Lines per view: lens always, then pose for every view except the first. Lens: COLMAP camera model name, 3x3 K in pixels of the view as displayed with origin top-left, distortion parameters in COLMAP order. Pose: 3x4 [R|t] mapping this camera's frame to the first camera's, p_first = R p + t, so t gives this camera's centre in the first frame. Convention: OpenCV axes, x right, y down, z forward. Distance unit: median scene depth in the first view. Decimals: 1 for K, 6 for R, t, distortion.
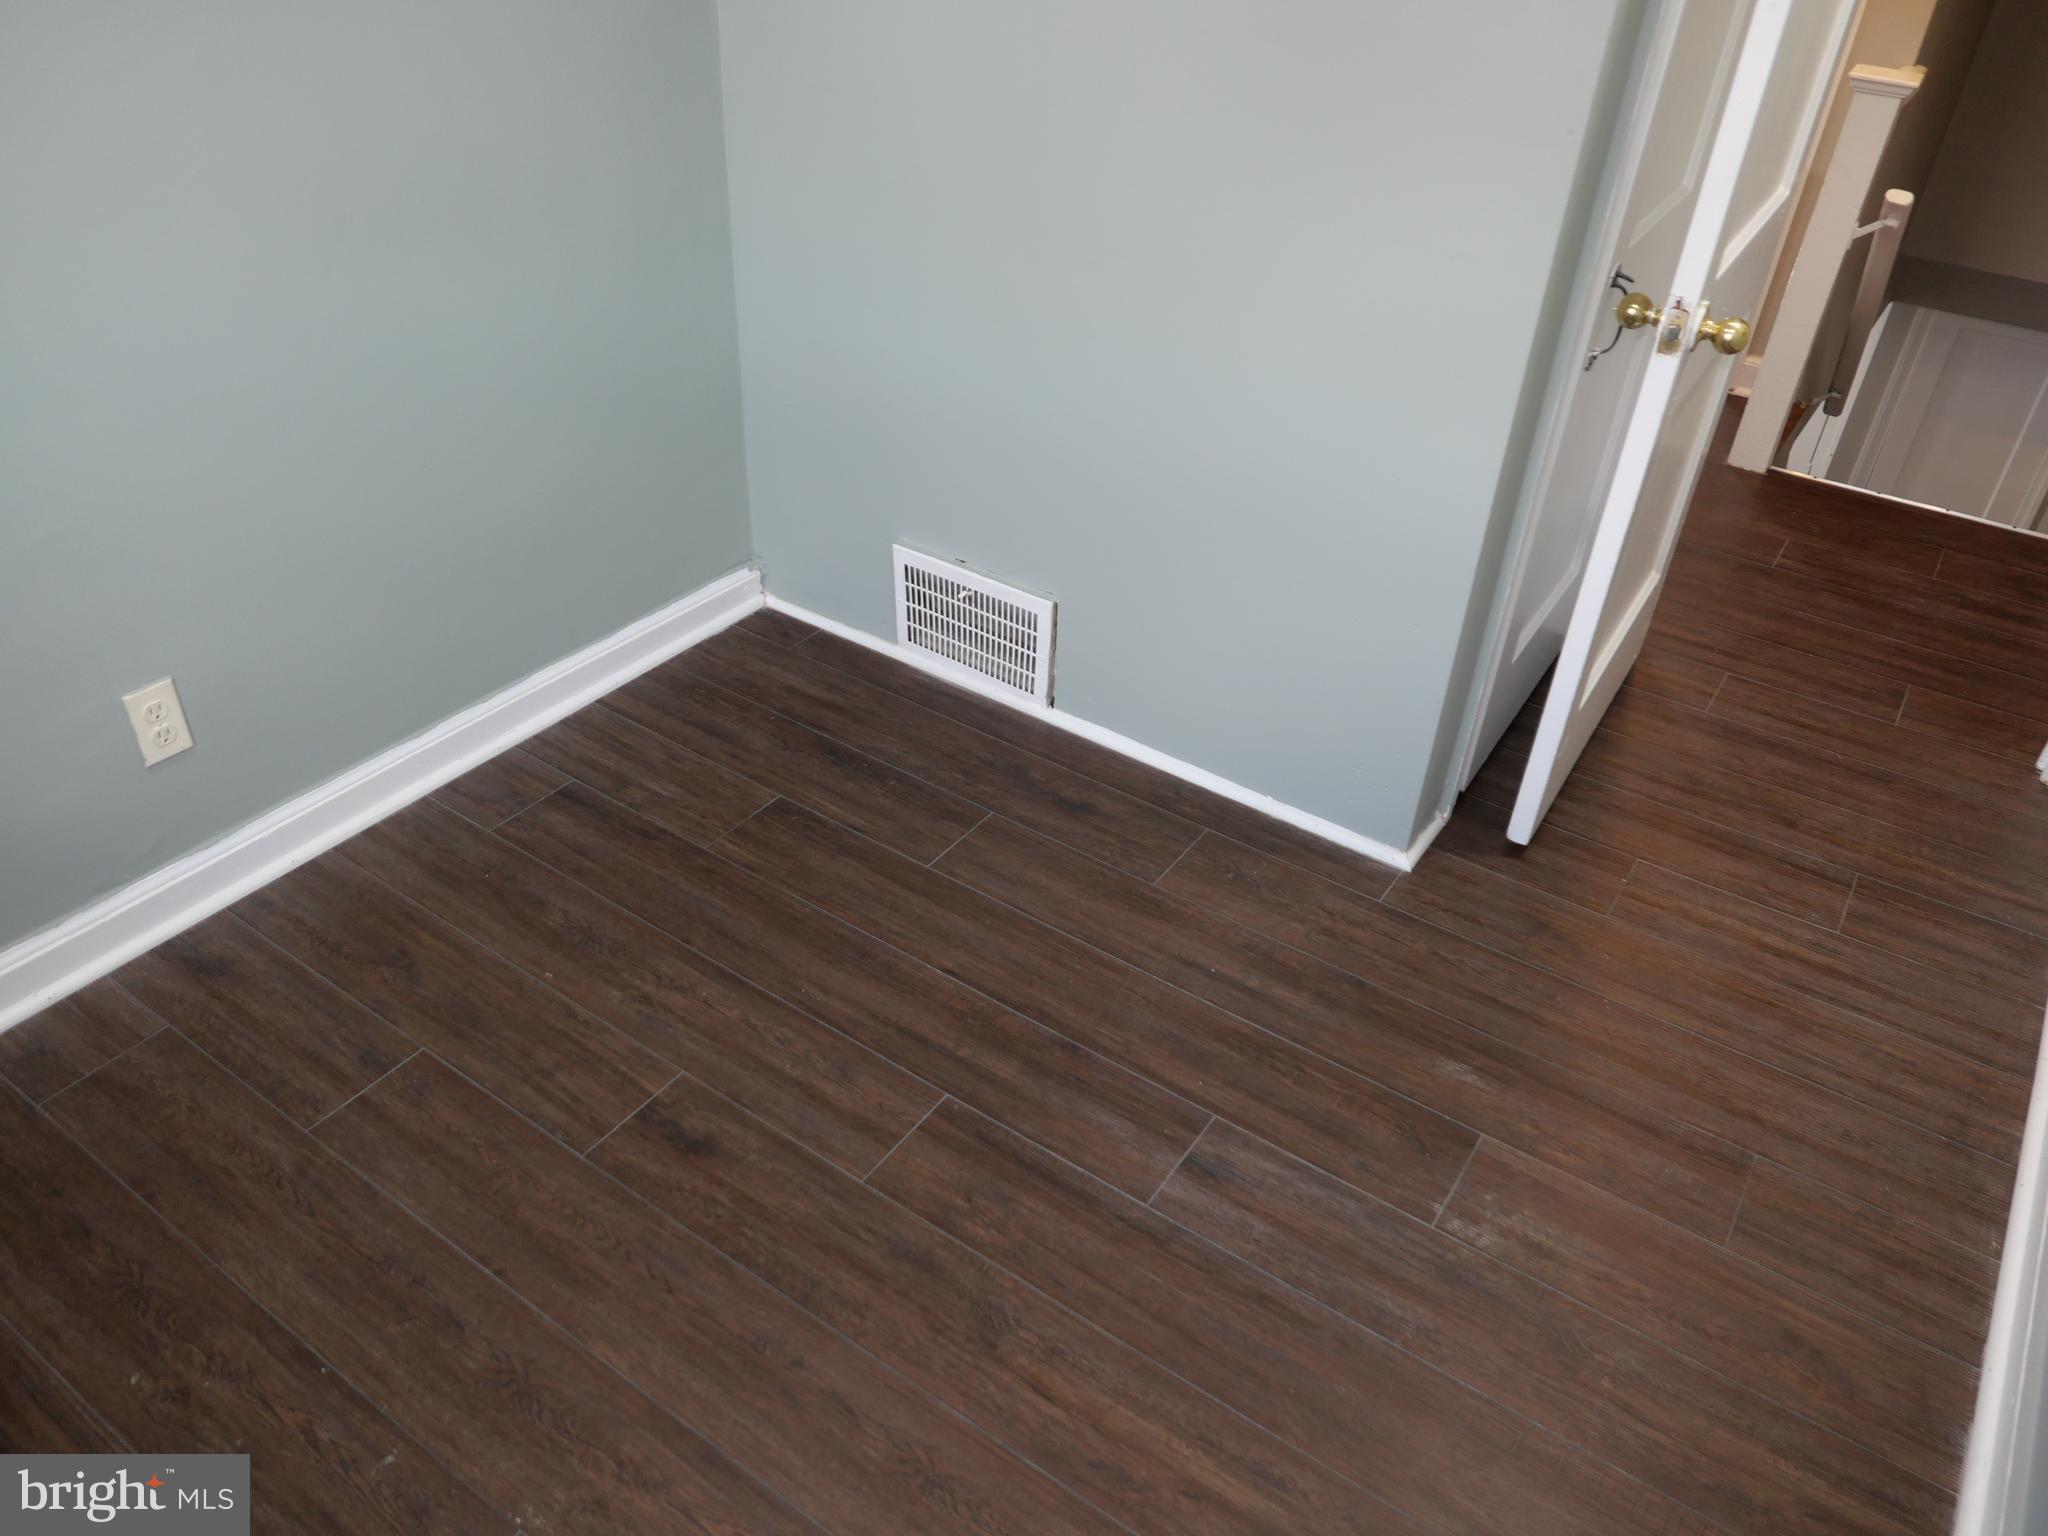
lens RADIAL K [[1469.3, 0, 1029.2], [0, 1469.3, 767.1], [0, 0, 1]] dist [-0.042954, 0.024430]
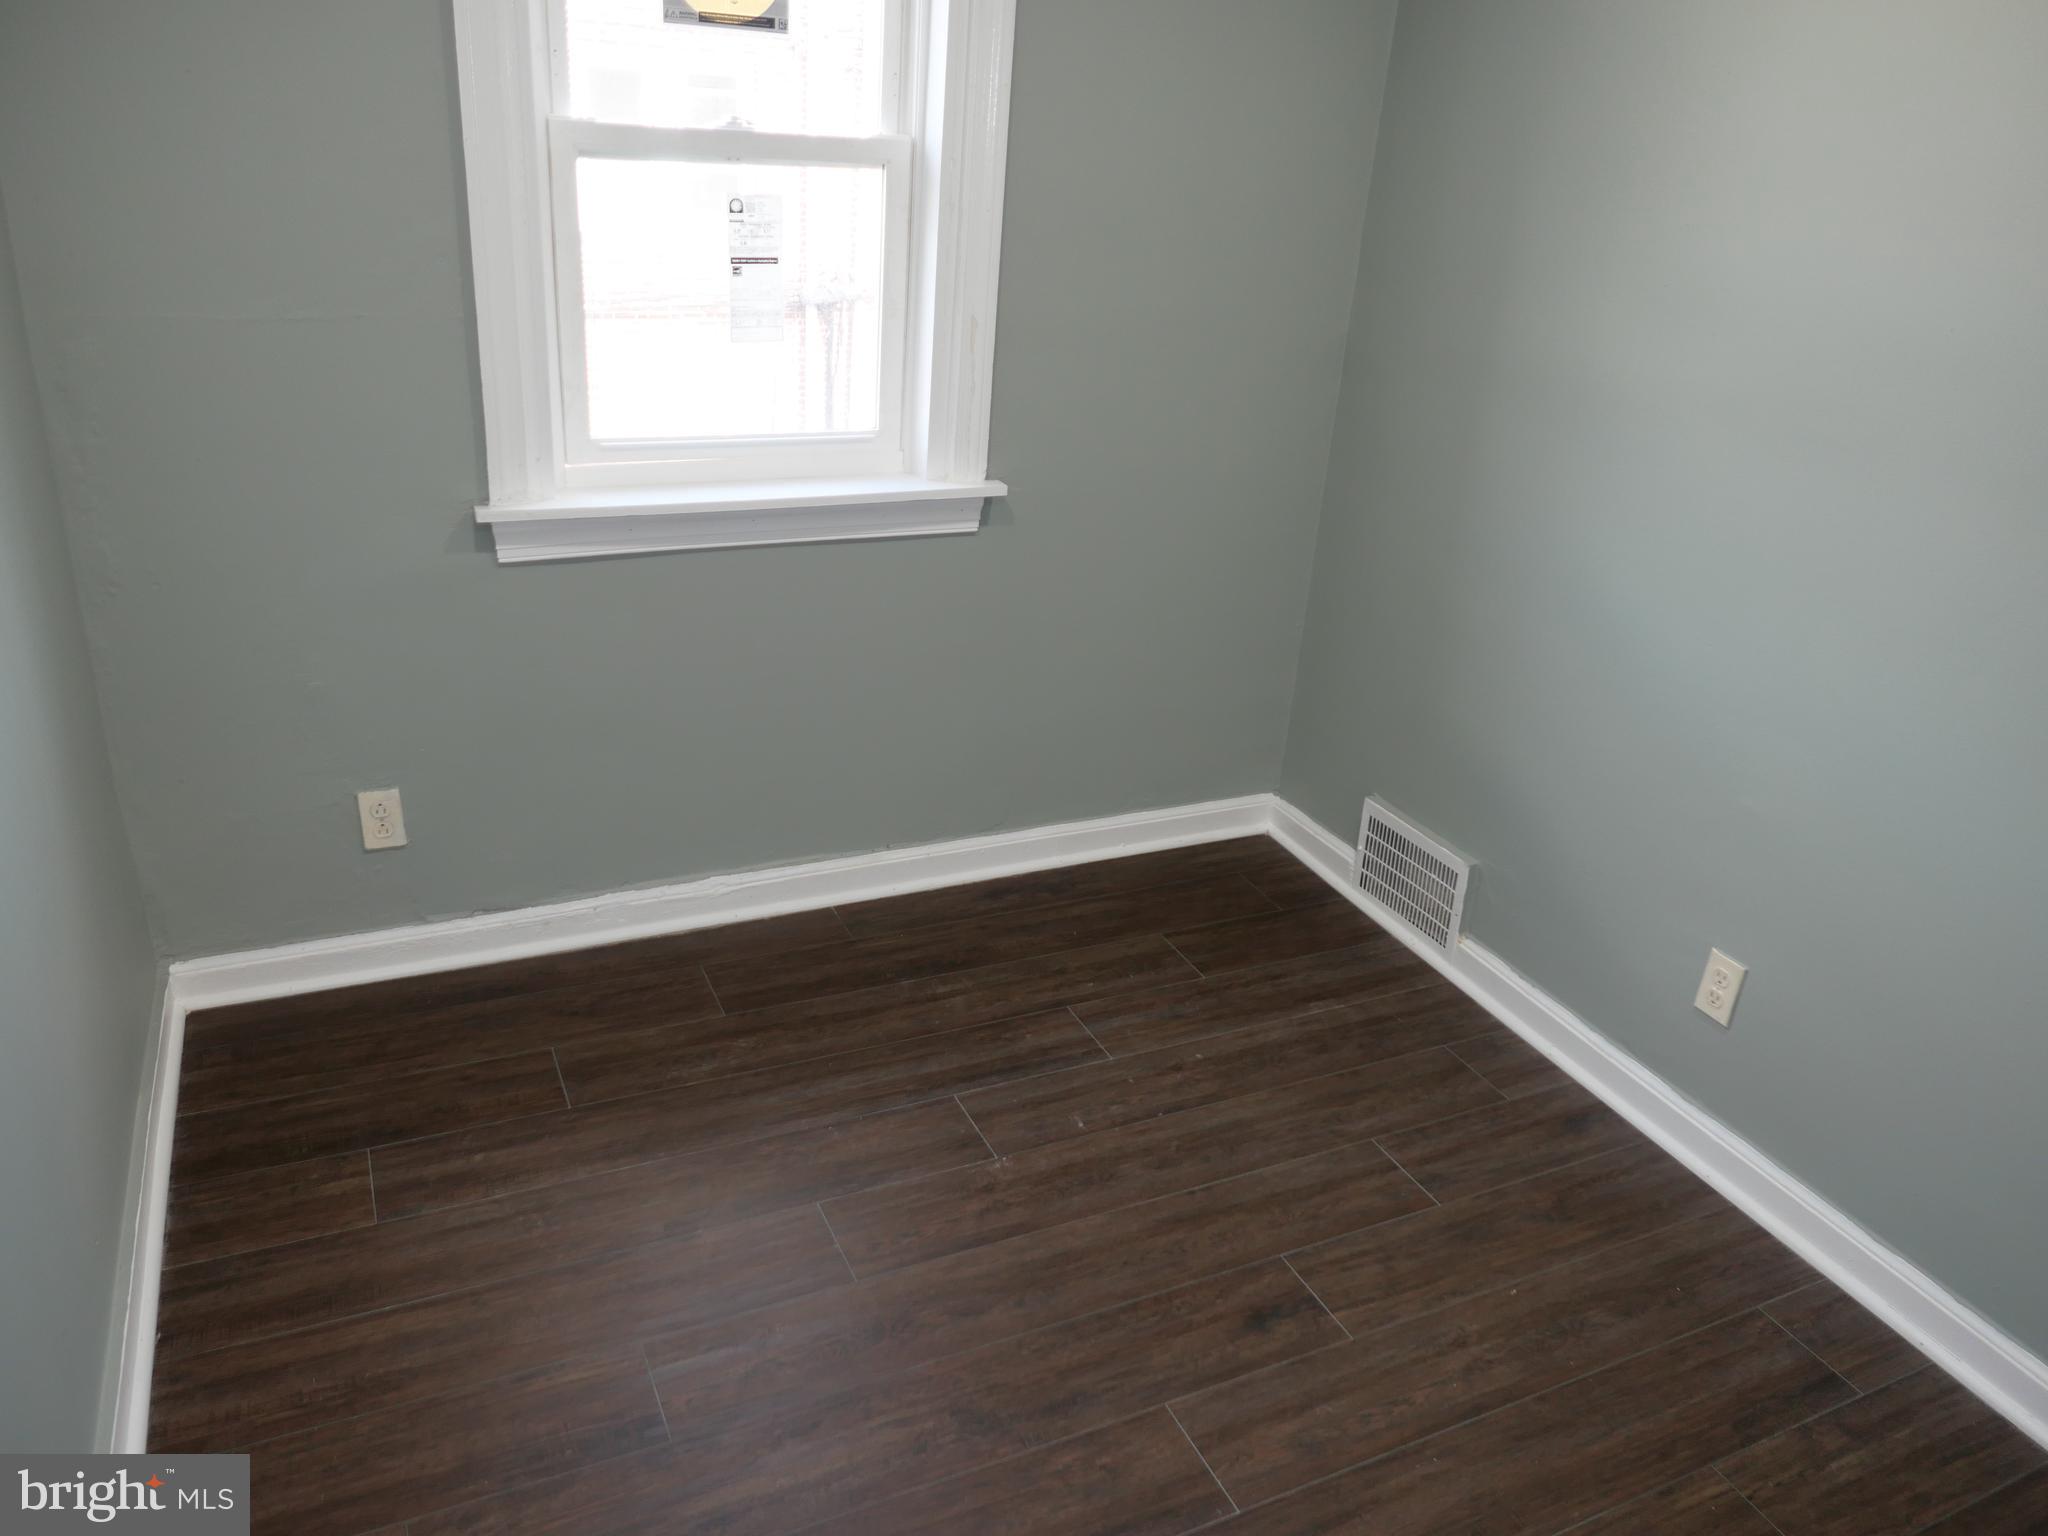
lens RADIAL K [[1469.3, 0, 1029.2], [0, 1469.3, 767.1], [0, 0, 1]] dist [-0.042954, 0.024430]
pose [[-0.500604, 0.275365, -0.820713, 0.659450], [-0.576643, 0.601035, 0.553390, -0.510113], [0.645661, 0.750287, -0.142093, 0.722296]]
